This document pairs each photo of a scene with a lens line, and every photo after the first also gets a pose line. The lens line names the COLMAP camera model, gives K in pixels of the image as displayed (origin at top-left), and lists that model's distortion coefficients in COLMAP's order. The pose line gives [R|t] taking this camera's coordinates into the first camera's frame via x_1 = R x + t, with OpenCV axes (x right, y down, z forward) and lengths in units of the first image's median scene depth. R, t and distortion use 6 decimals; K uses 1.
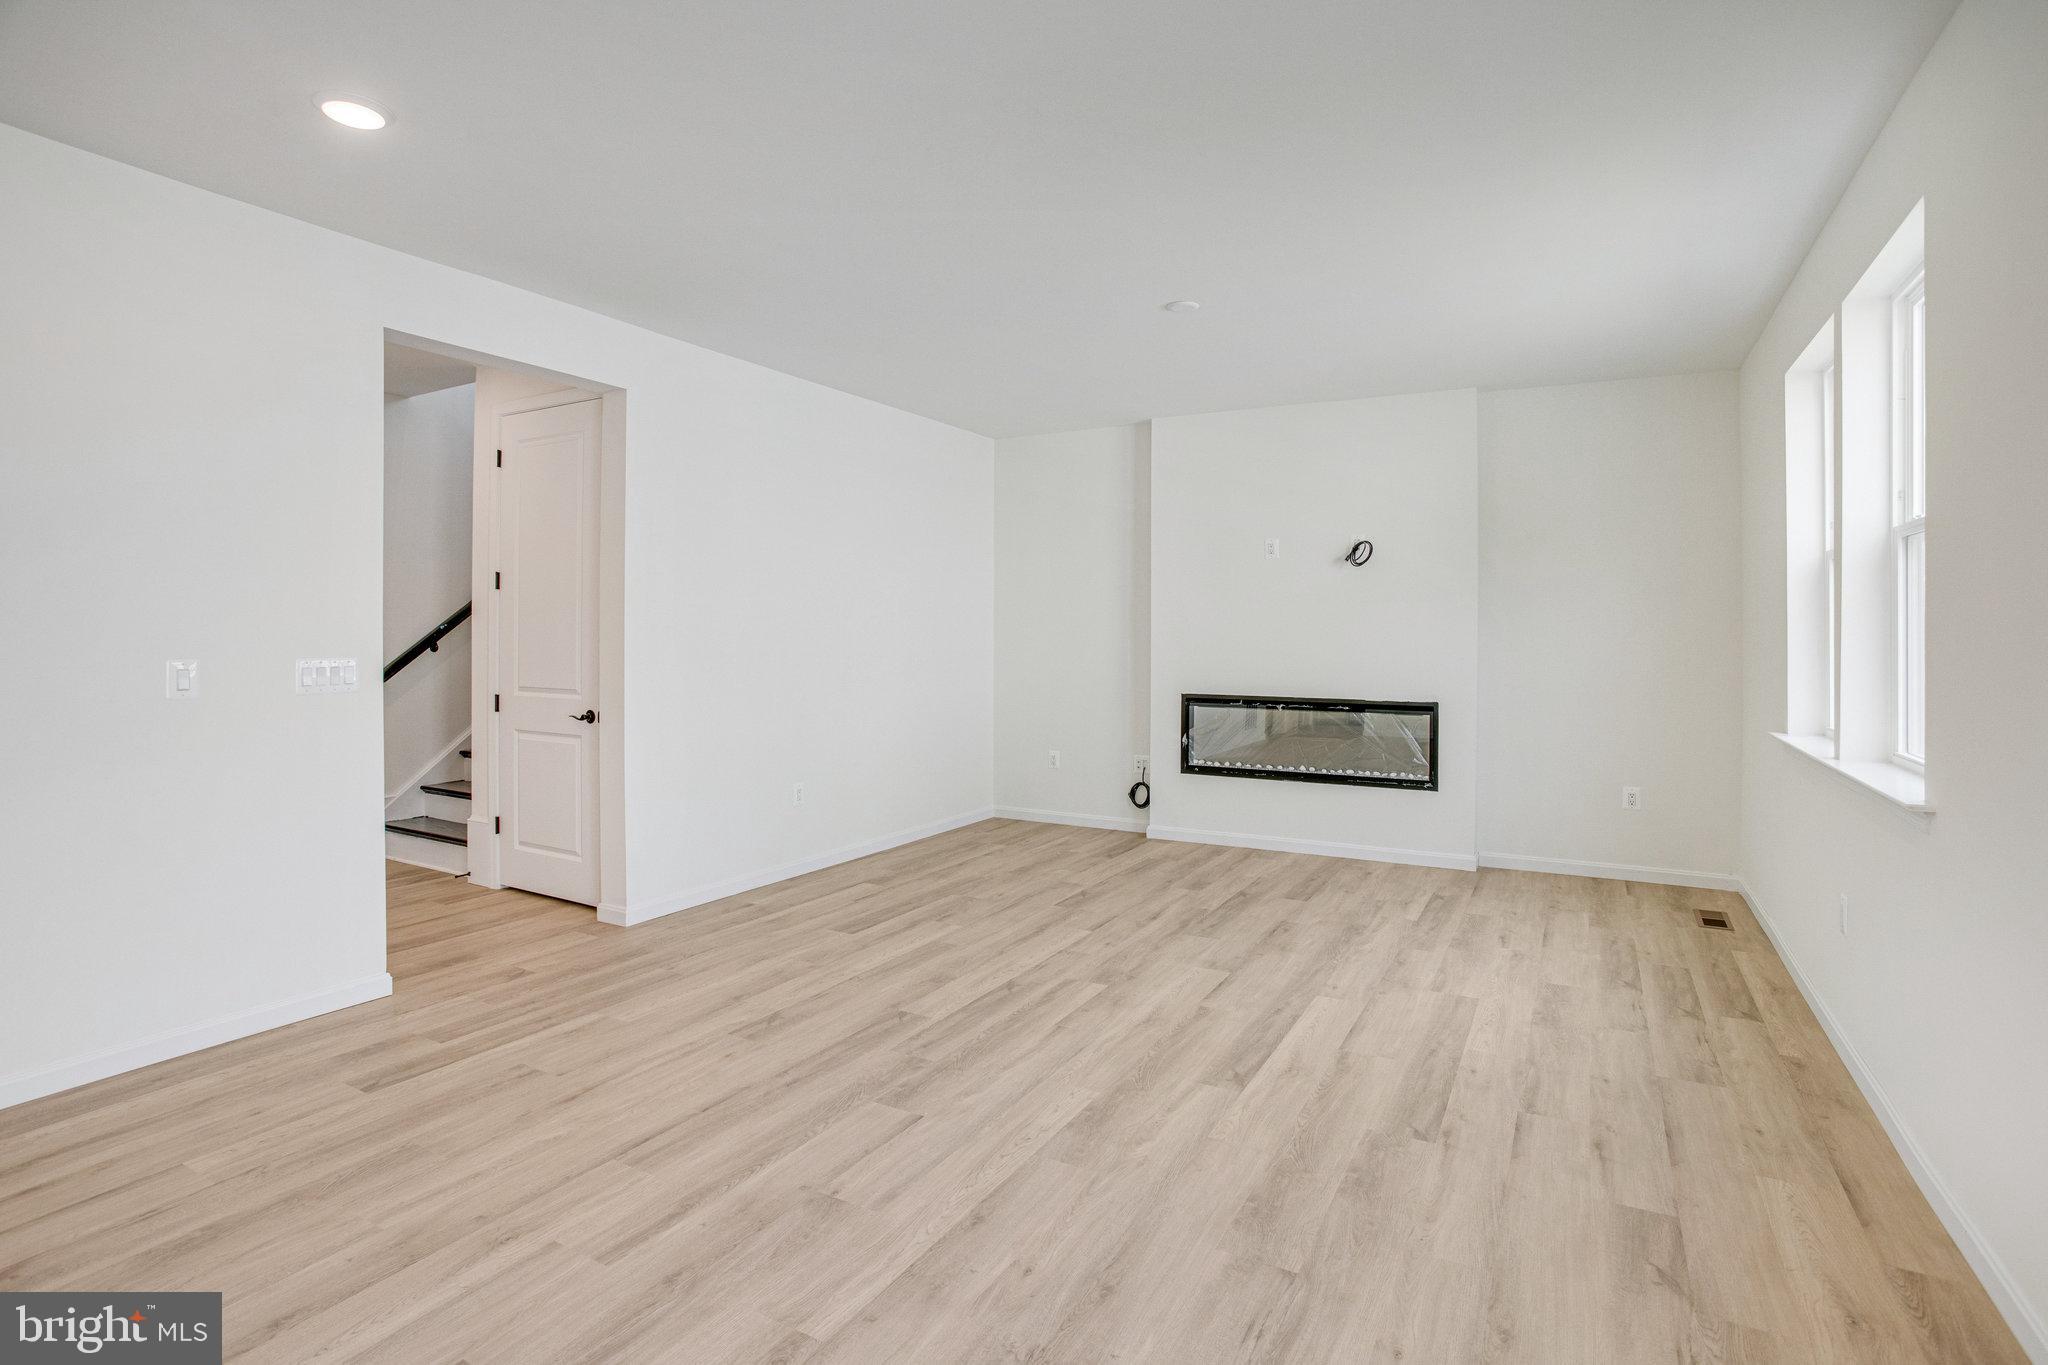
lens RADIAL K [[1016.2, 0, 996.8], [0, 1016.2, 640.9], [0, 0, 1]] dist [-0.045281, 0.000231]
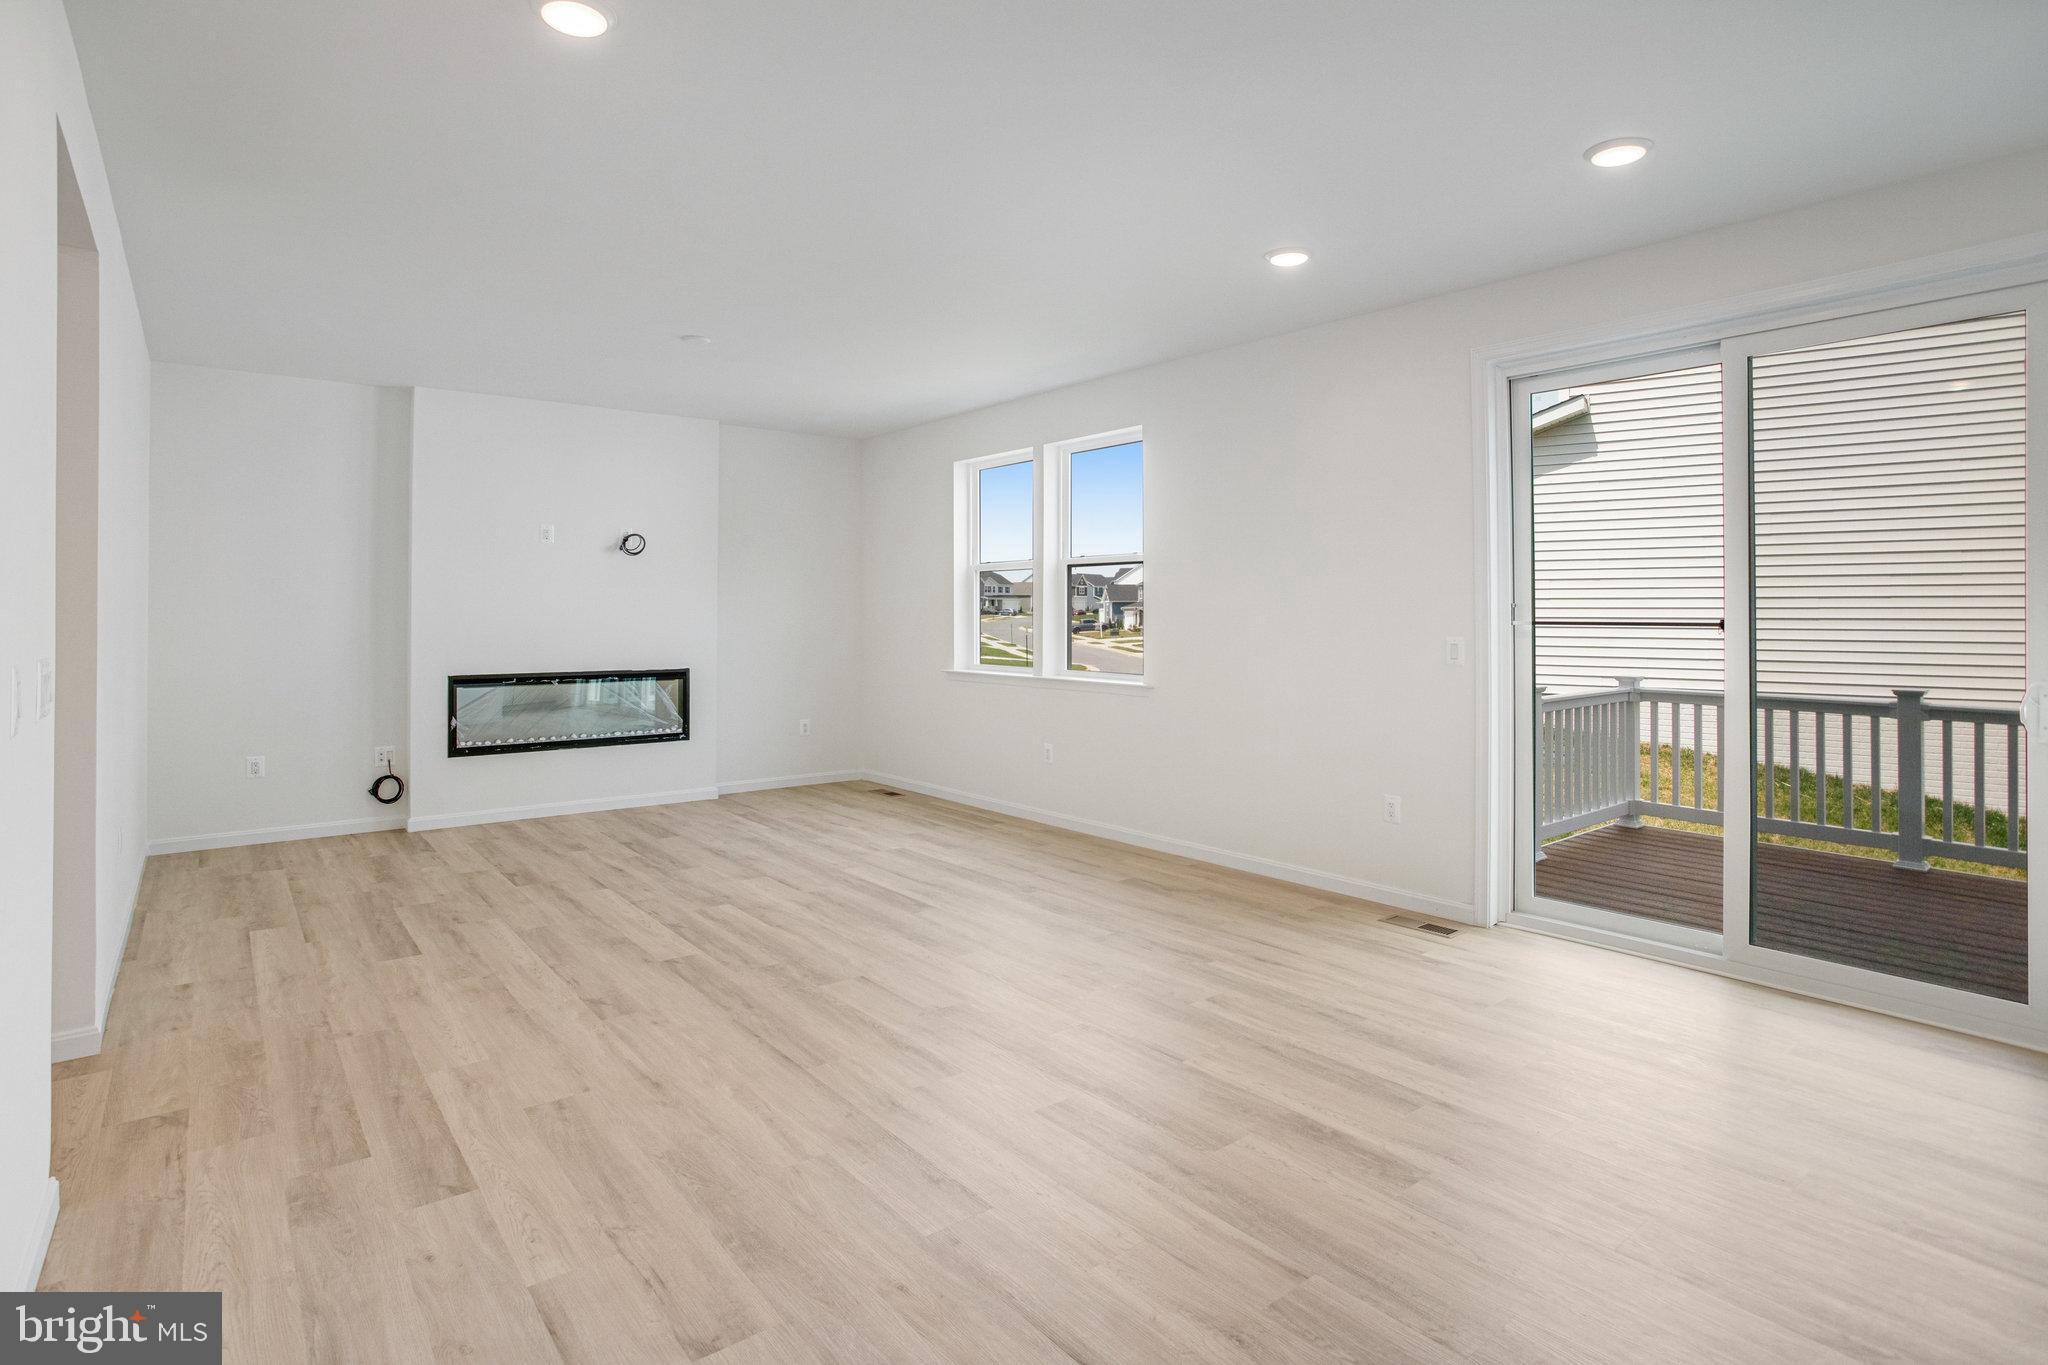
lens RADIAL K [[1075.4, 0, 1023.2], [0, 1075.4, 616.3], [0, 0, 1]] dist [-0.053390, 0.025731]
pose [[0.363391, -0.006081, 0.931617, -0.632267], [0.005781, 0.999974, 0.004273, -0.006690], [-0.931619, 0.003832, 0.363417, 0.132511]]
